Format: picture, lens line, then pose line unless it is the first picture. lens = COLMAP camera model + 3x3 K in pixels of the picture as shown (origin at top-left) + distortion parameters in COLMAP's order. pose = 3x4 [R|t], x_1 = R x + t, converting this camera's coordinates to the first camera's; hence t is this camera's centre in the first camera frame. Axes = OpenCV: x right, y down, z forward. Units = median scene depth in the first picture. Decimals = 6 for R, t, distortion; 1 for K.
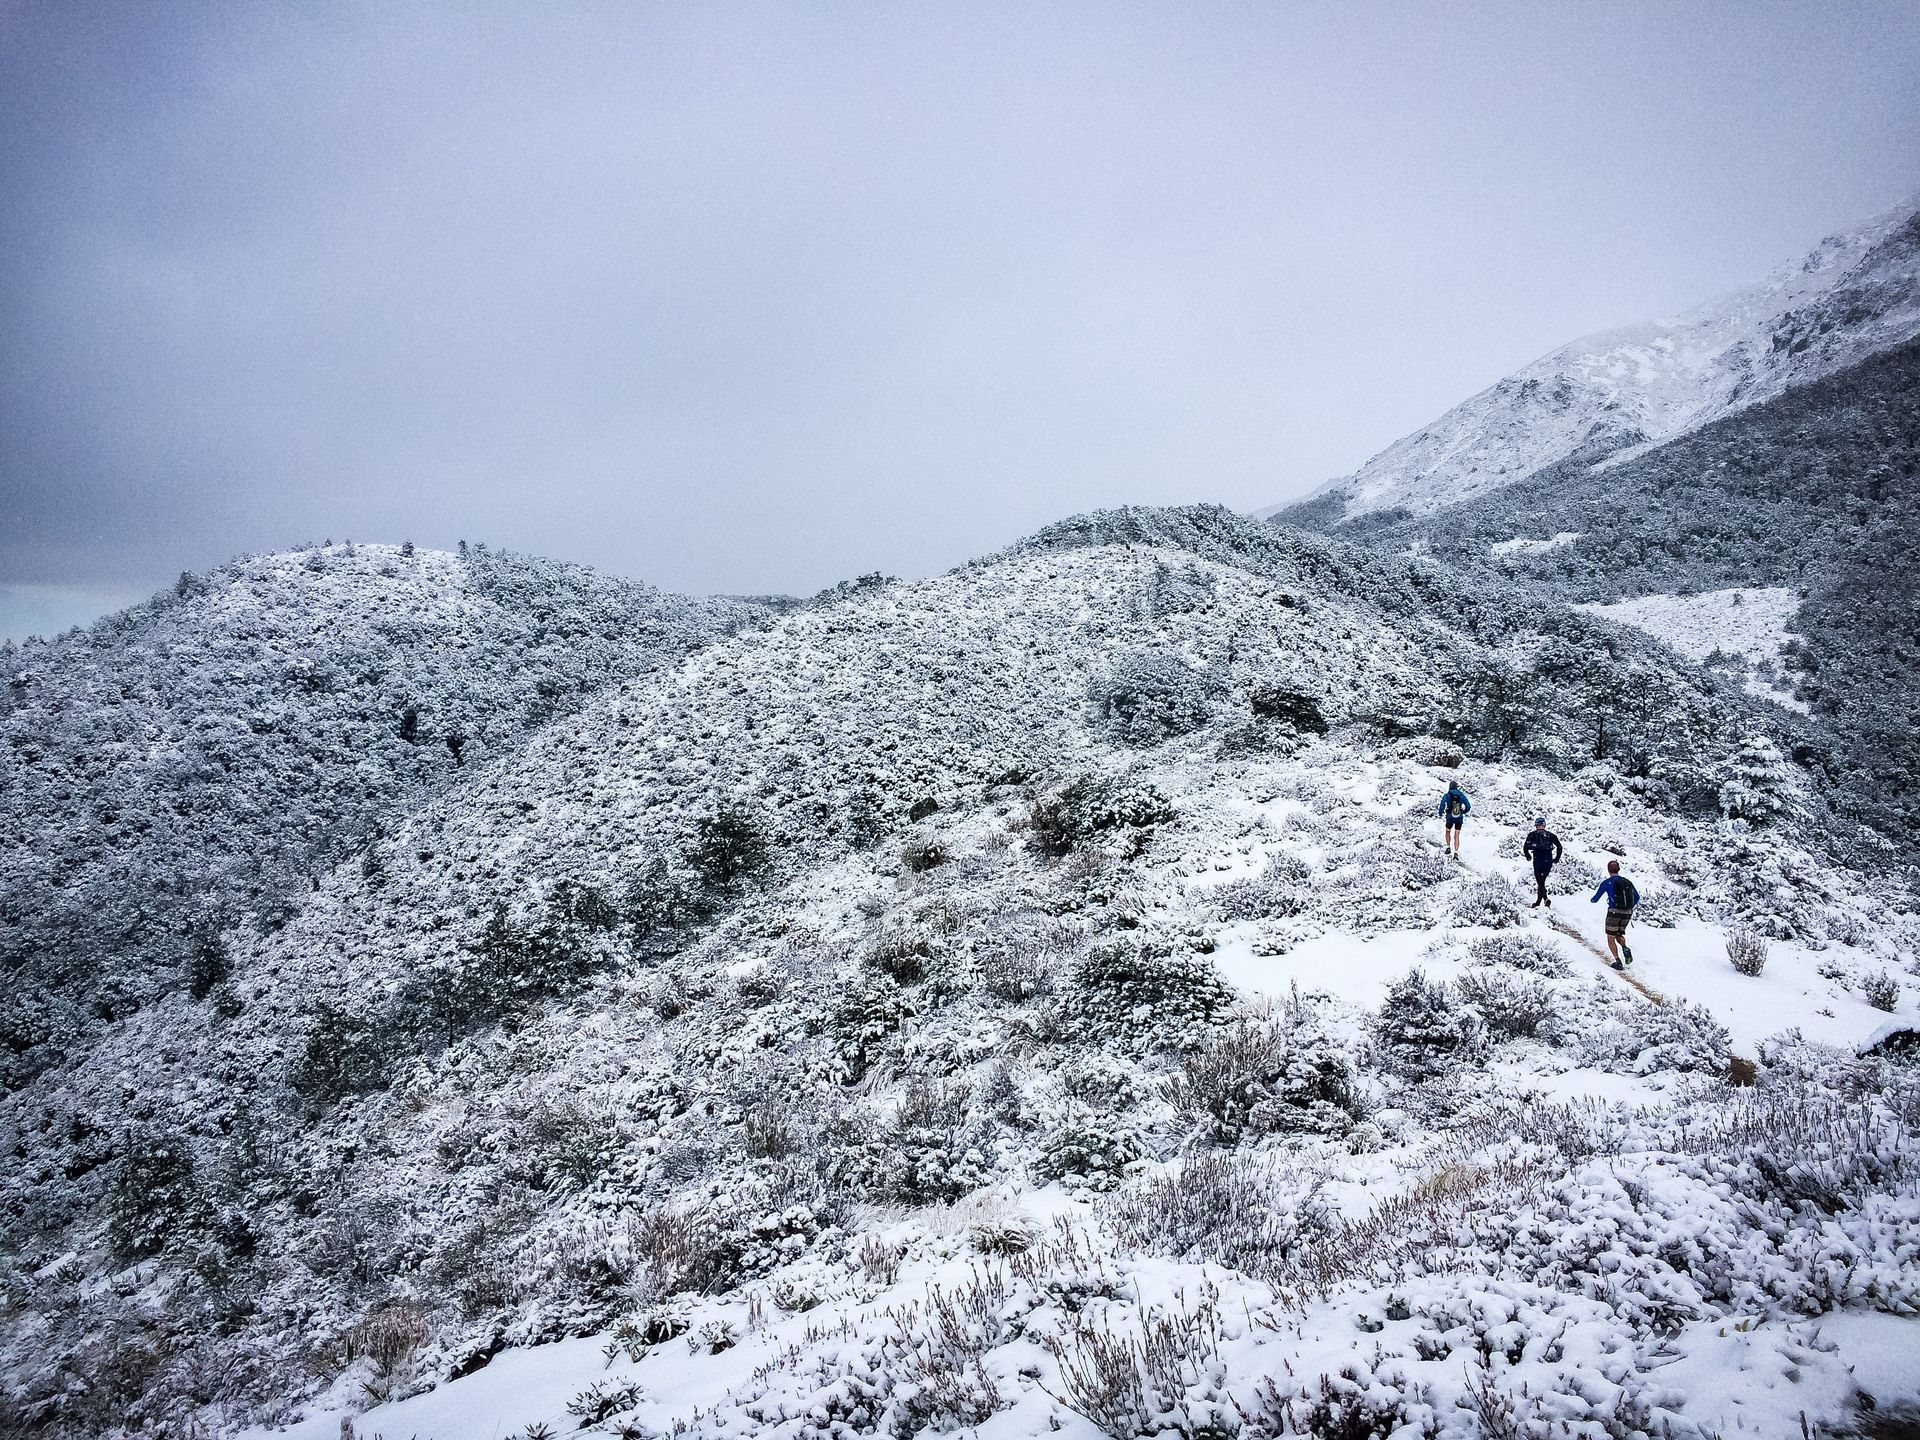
lens RADIAL K [[1814.6, 0, 968.9], [0, 1814.6, 767.0], [0, 0, 1]] dist [-0.005000, -0.016098]
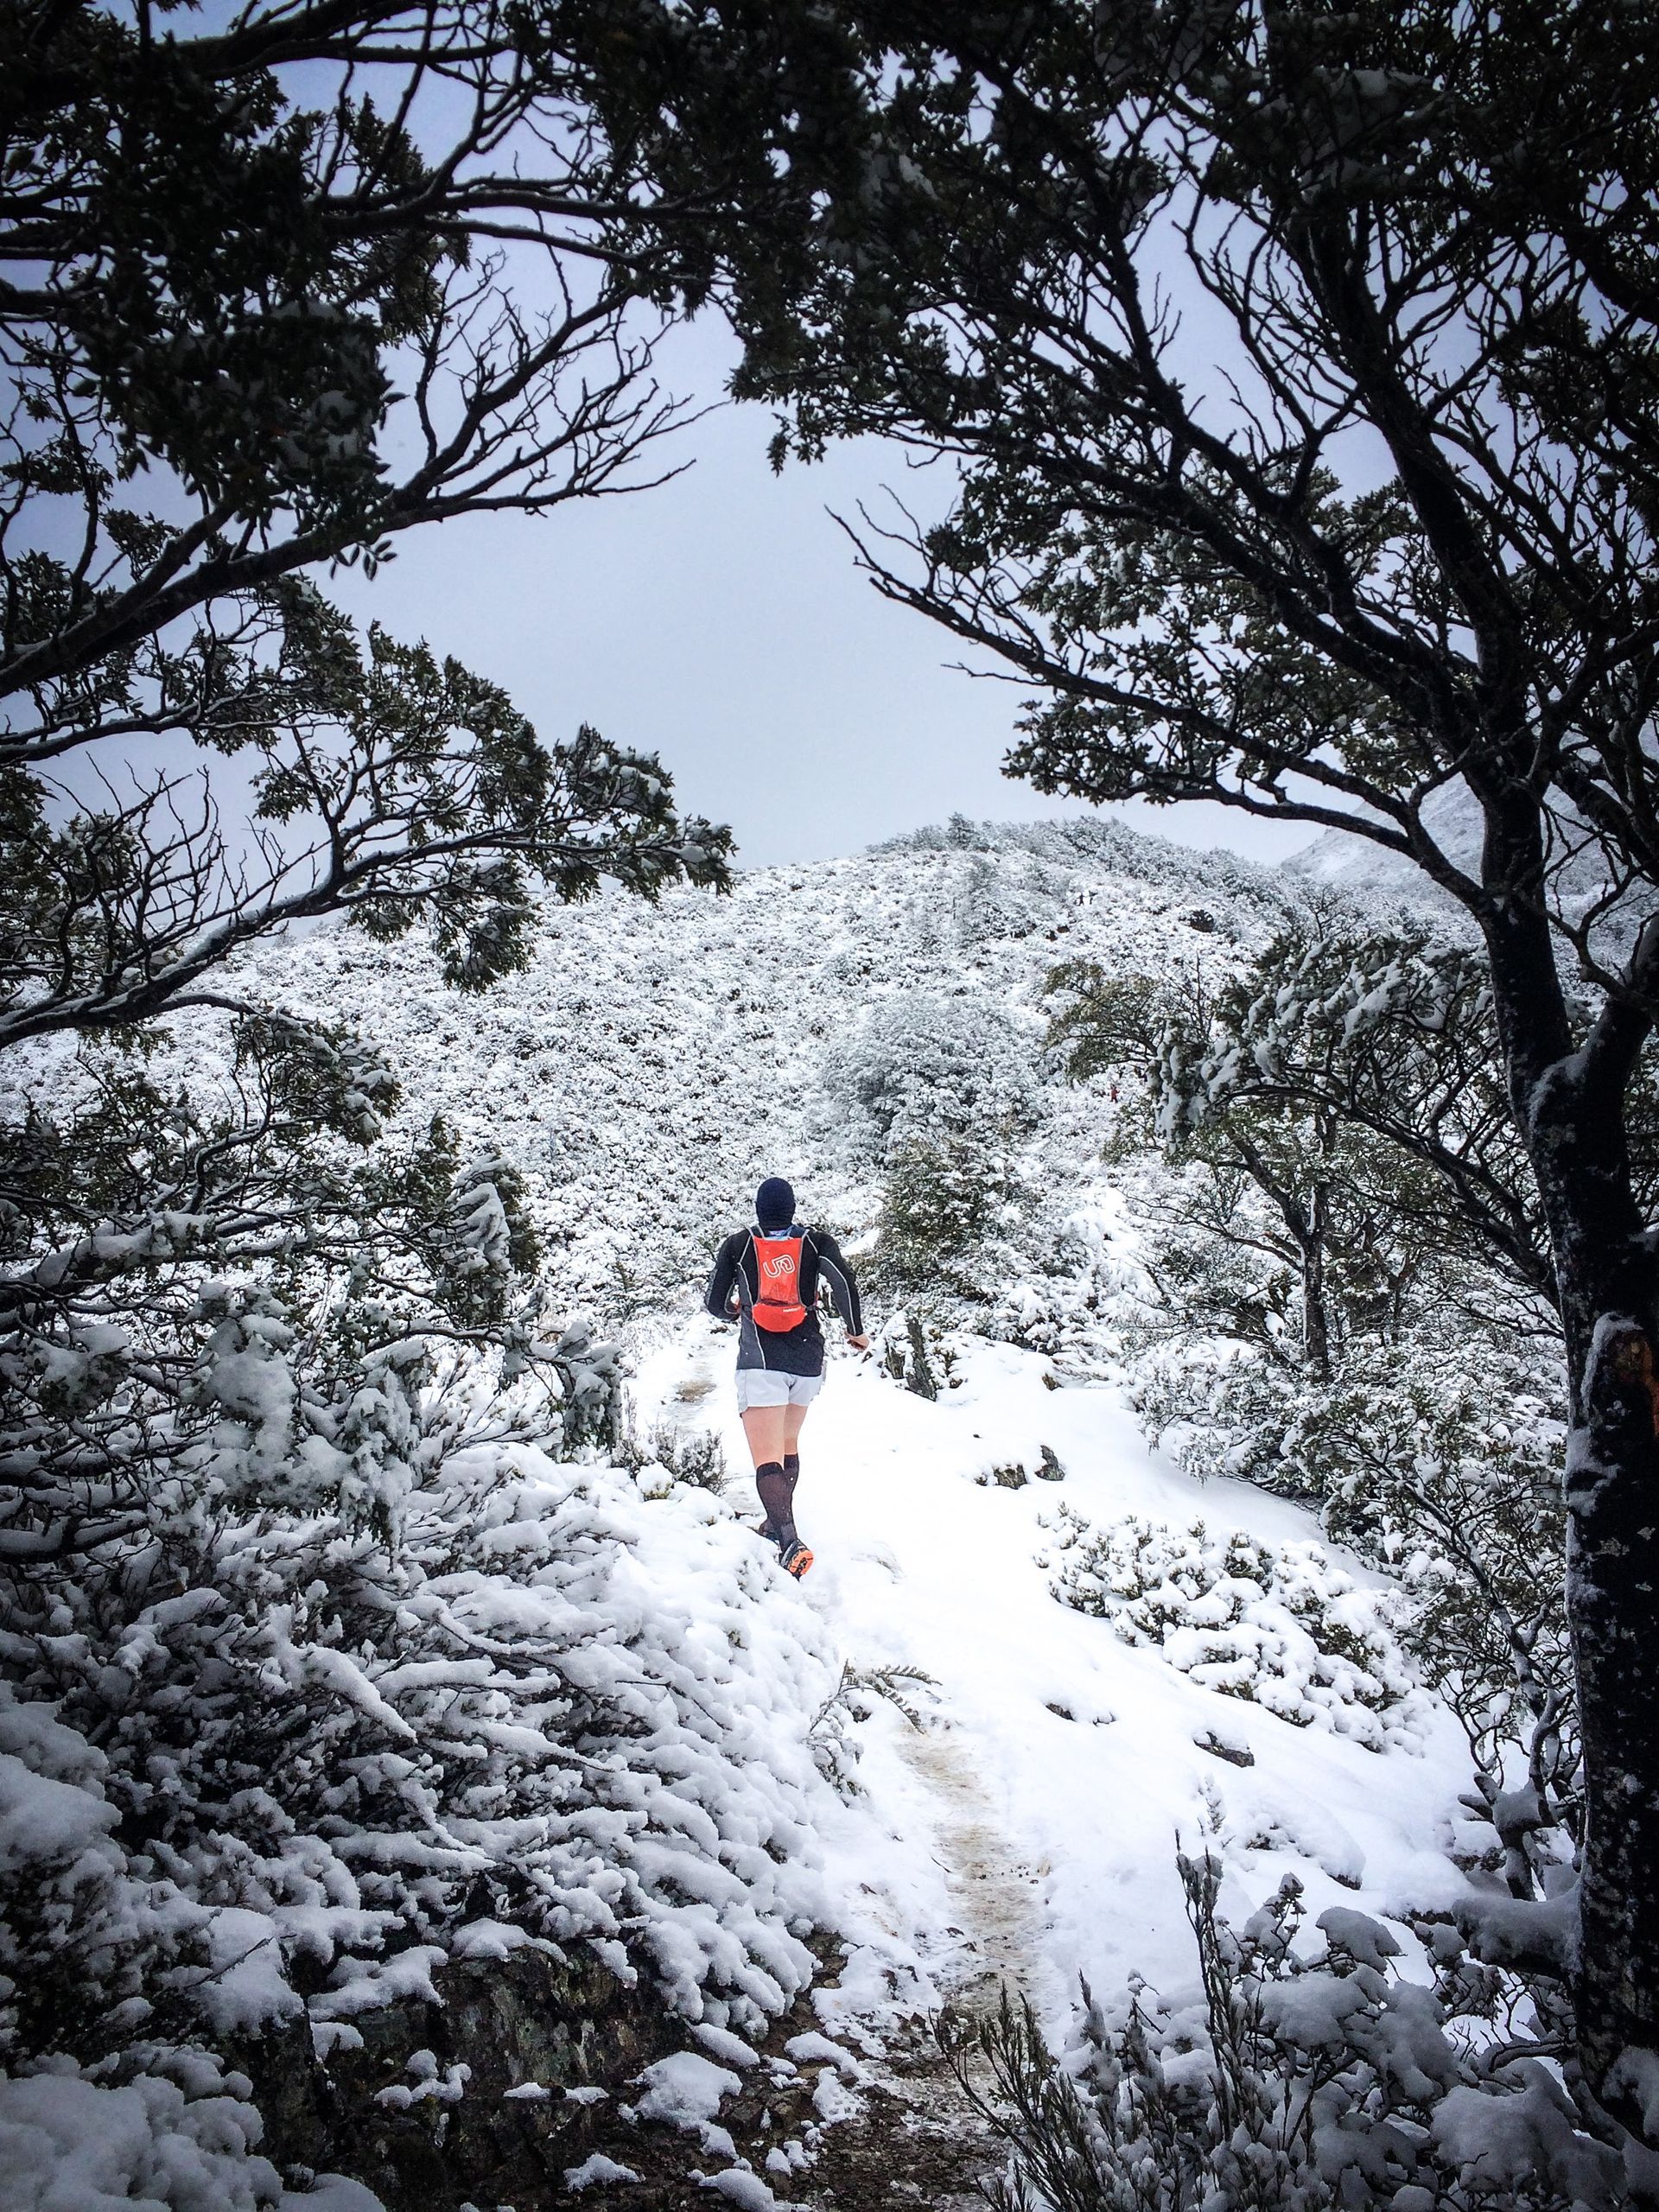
lens RADIAL K [[2011.8, 0, 842.3], [0, 2011.8, 1110.3], [0, 0, 1]] dist [0.006540, -0.006343]
pose [[0.999706, -0.011668, -0.021271, 0.086221], [0.010615, 0.998744, -0.048963, -0.002388], [0.021816, 0.048722, 0.998574, 0.423987]]
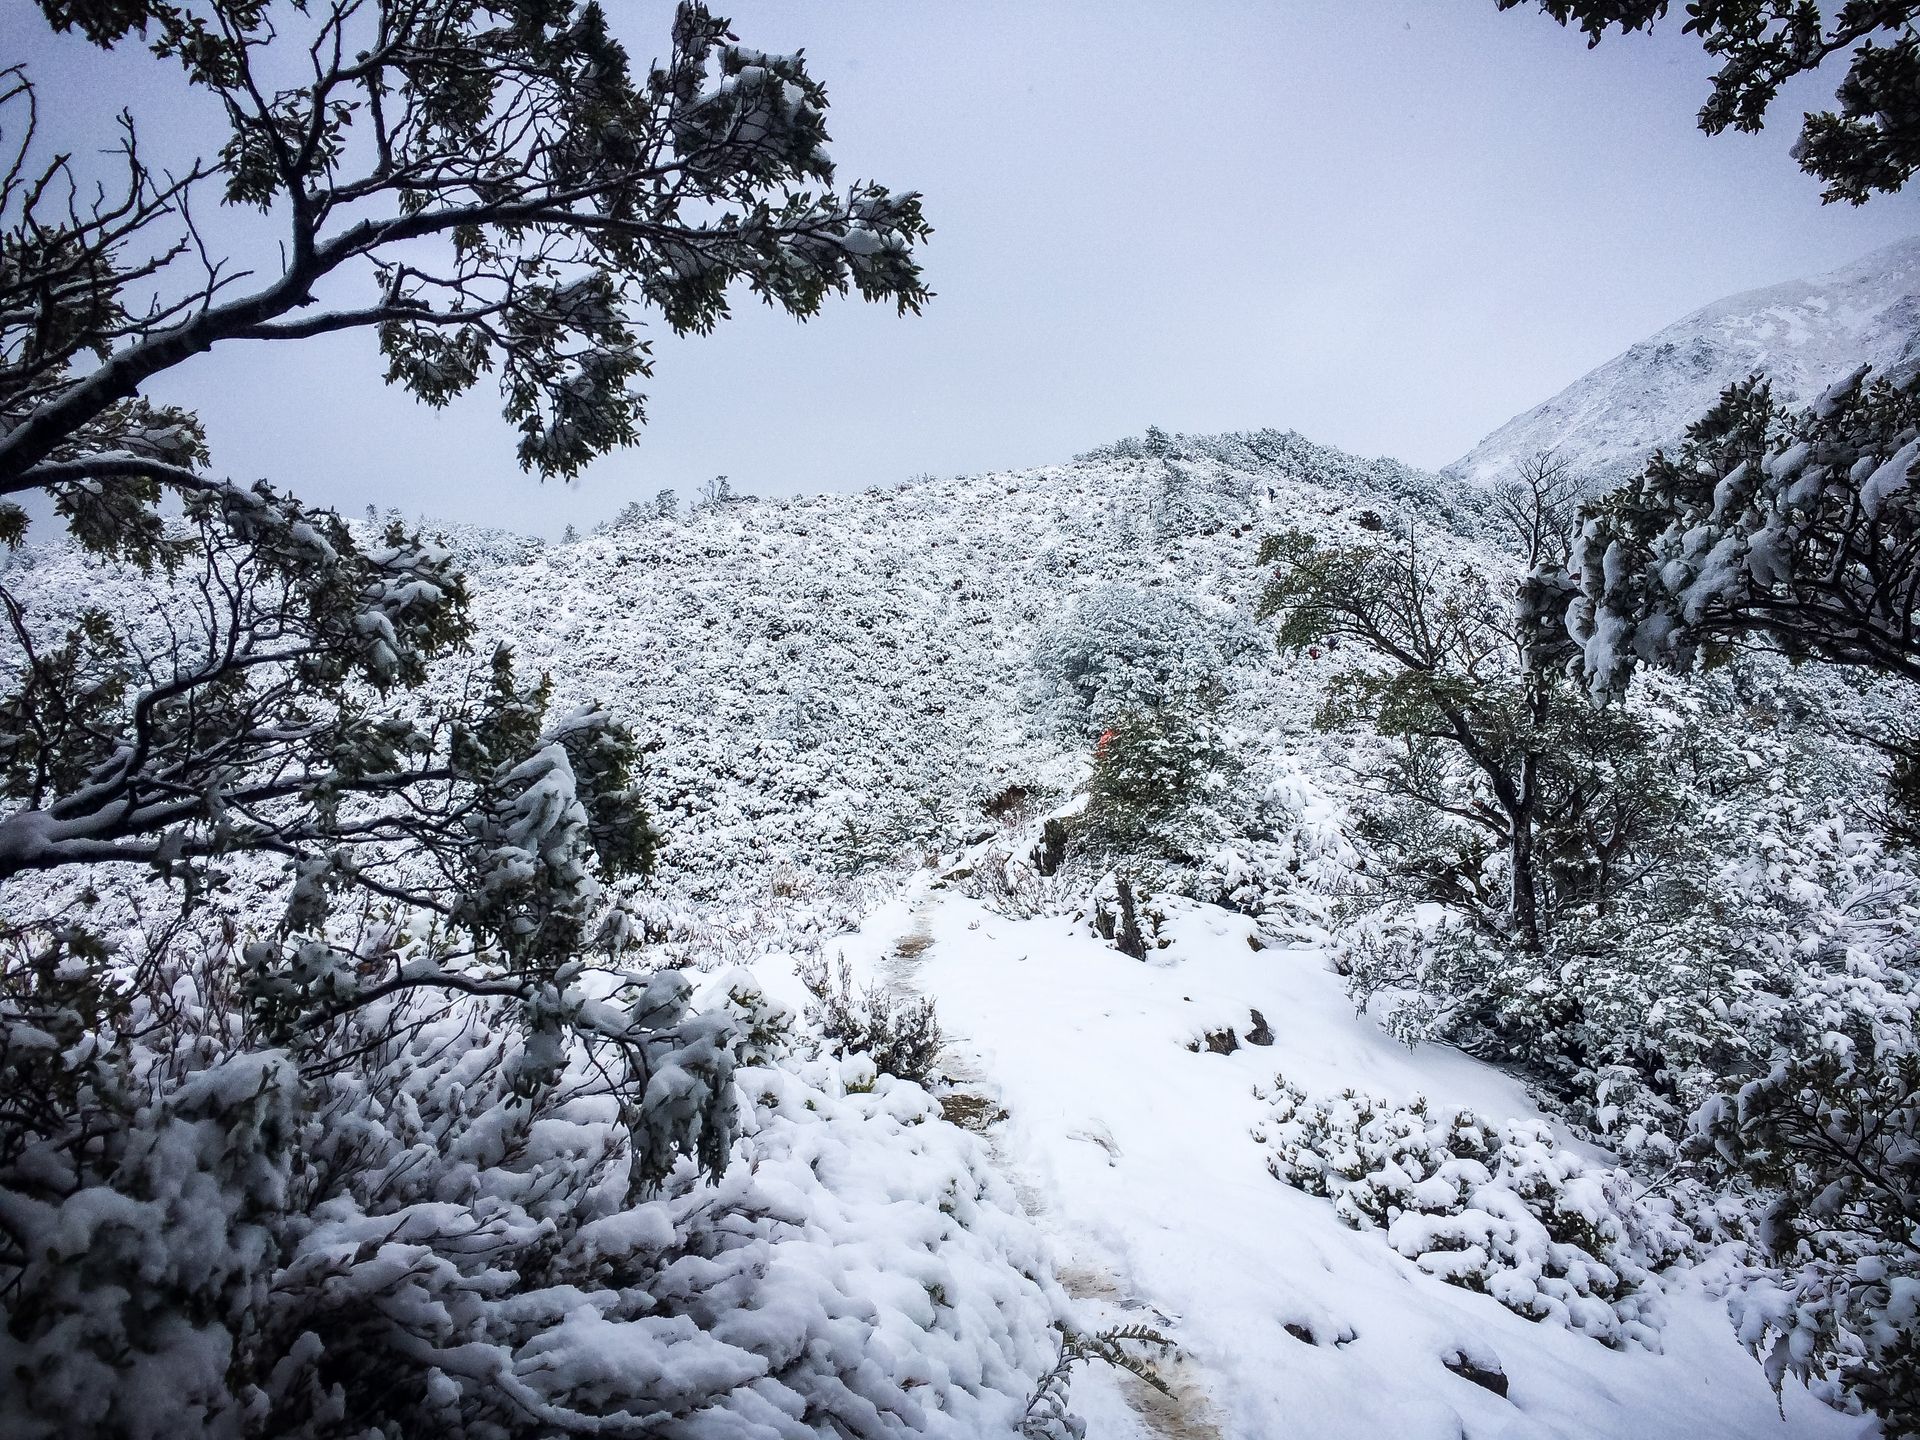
lens RADIAL K [[1752.0, 0, 962.3], [0, 1752.0, 665.5], [0, 0, 1]] dist [0.039331, -0.018033]
pose [[0.997395, -0.007579, -0.071738, 0.086118], [0.003193, 0.998129, -0.061066, -0.002418], [0.072066, 0.060678, 0.995552, 0.426109]]
